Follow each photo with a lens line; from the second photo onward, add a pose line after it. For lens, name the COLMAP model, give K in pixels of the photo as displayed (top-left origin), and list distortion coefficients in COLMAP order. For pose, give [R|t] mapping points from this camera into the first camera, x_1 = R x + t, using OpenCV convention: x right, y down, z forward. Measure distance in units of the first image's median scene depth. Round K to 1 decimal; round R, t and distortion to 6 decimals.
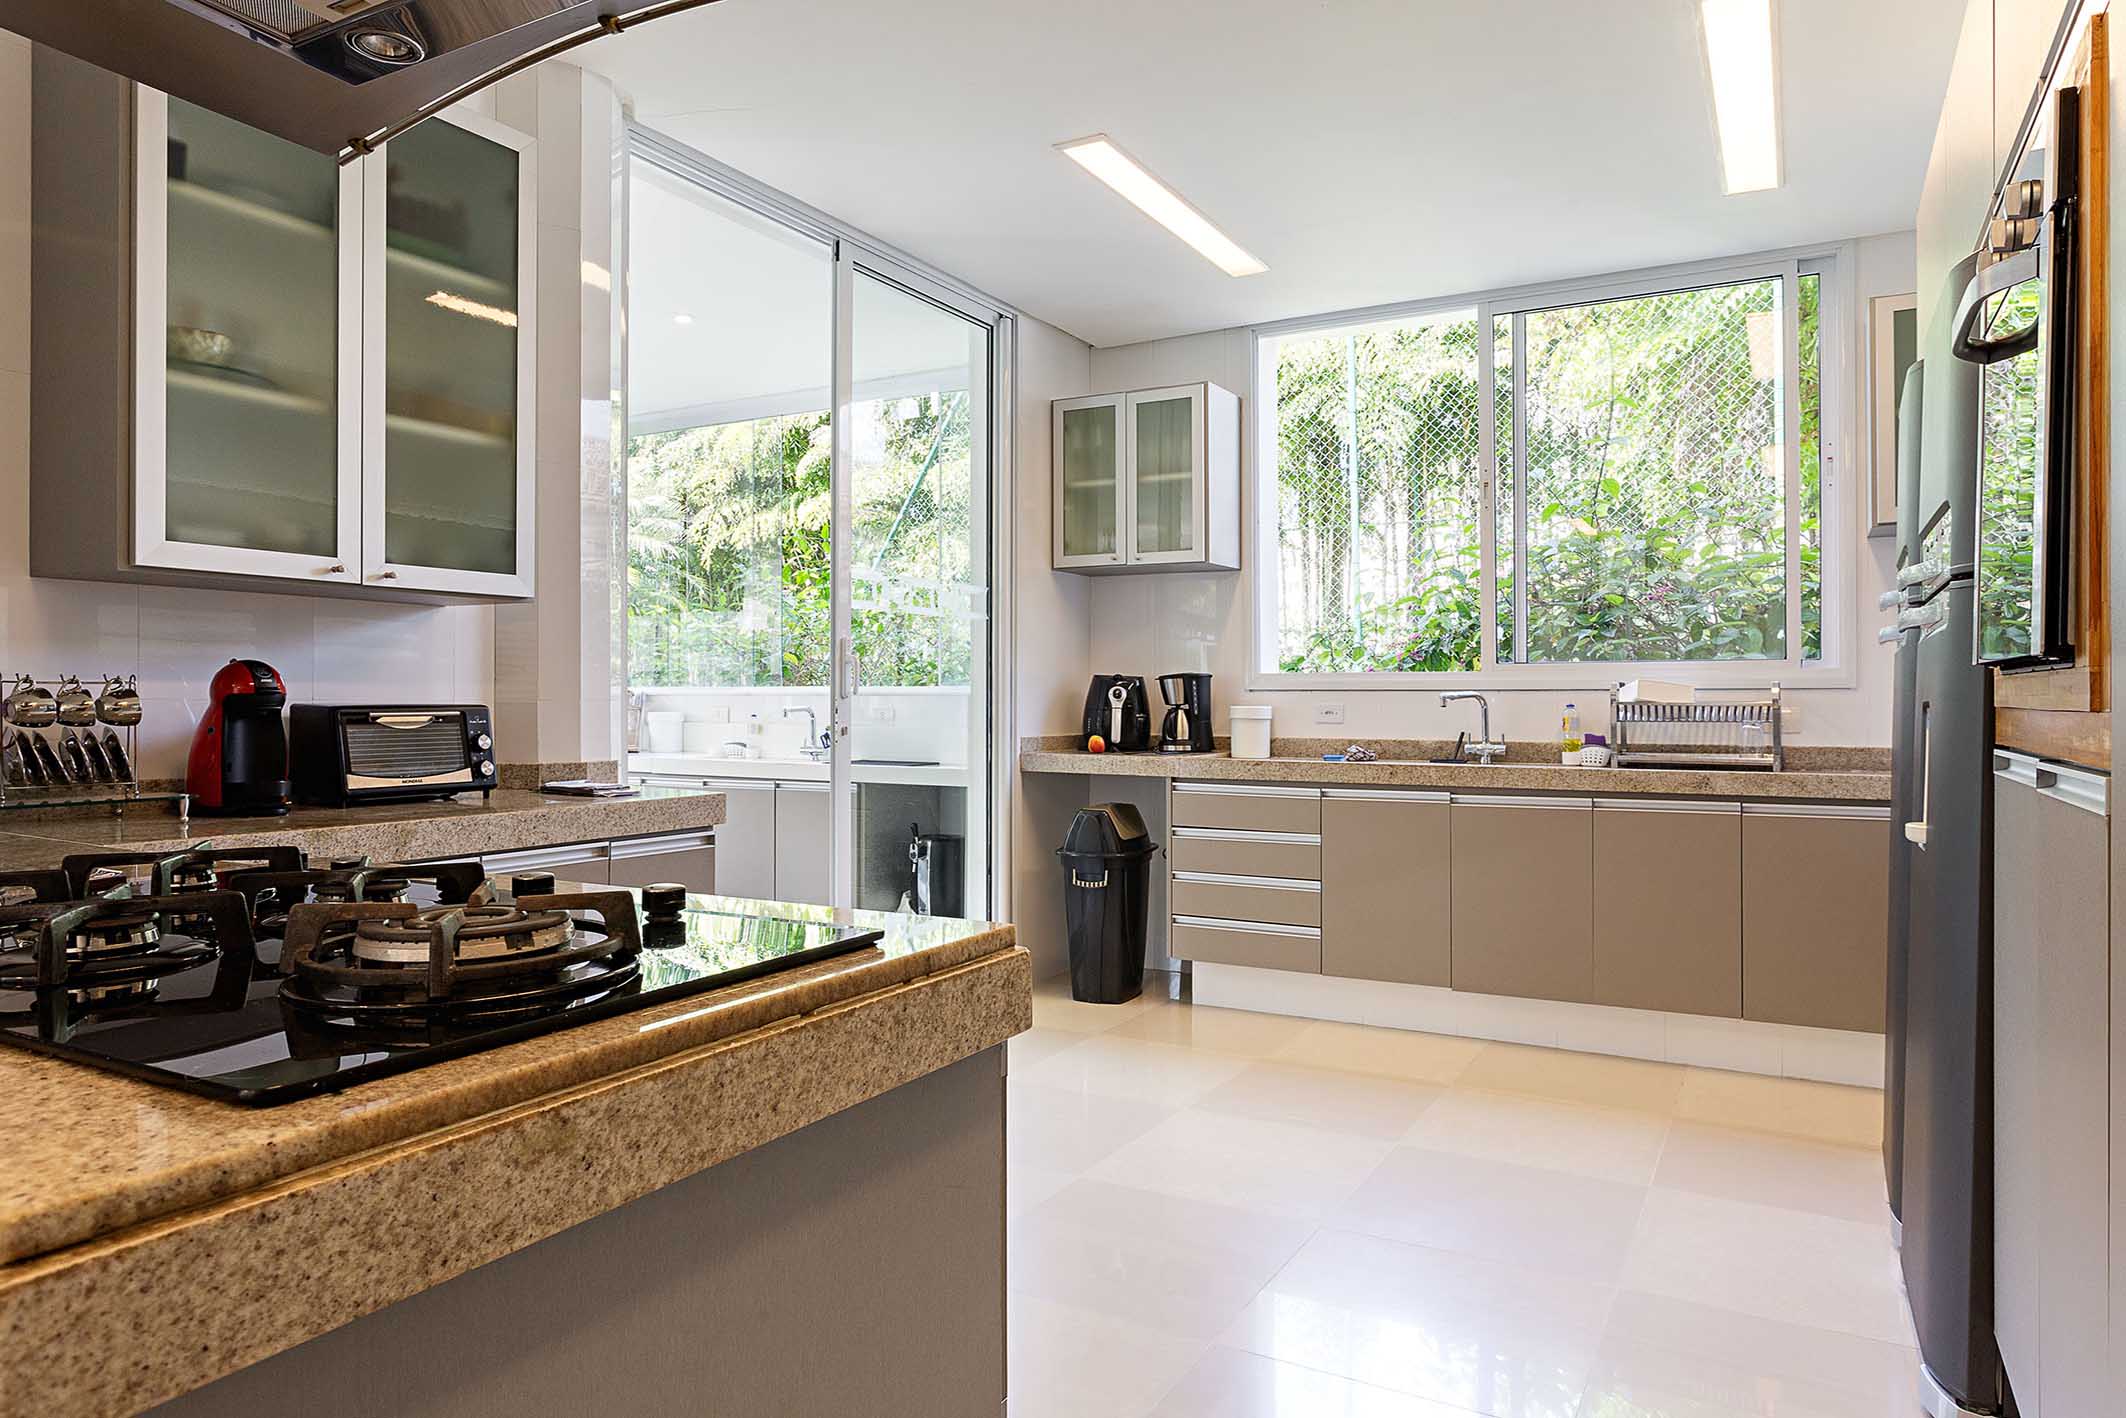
lens RADIAL K [[1370.0, 0, 1063.0], [0, 1370.0, 709.0], [0, 0, 1]] dist [-0.000533, 0.000564]
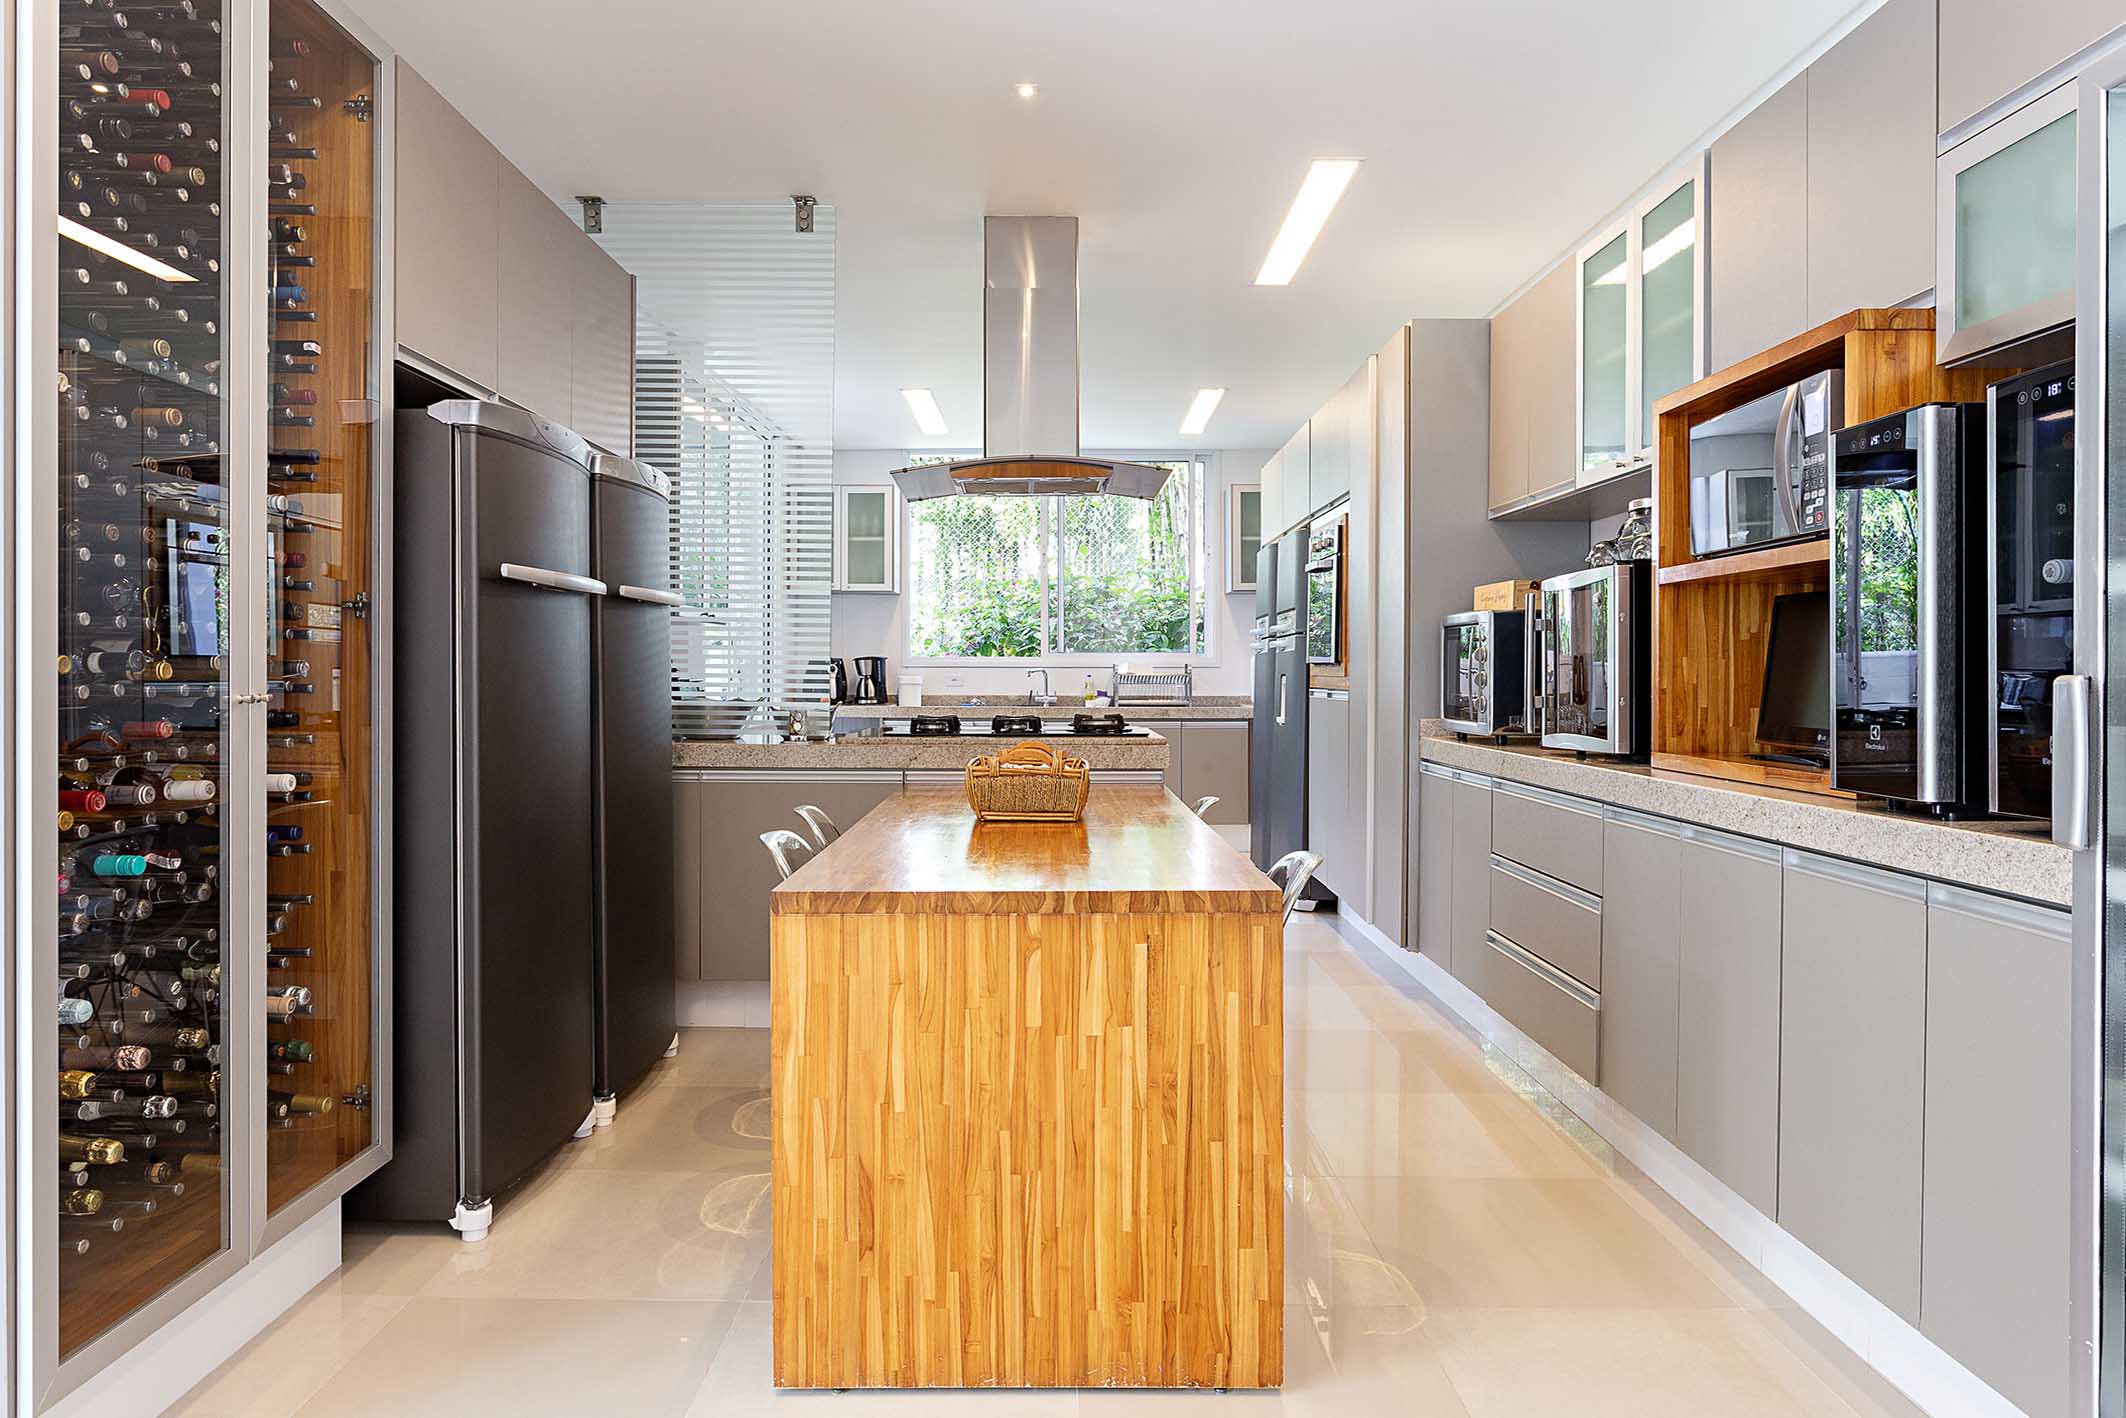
lens RADIAL K [[1370.0, 0, 1063.0], [0, 1370.0, 709.0], [0, 0, 1]] dist [-0.000533, 0.000564]
pose [[0.875309, -0.012153, 0.483411, -0.518637], [0.002273, 0.999776, 0.021019, 0.003212], [-0.483558, -0.017300, 0.875141, -0.575276]]
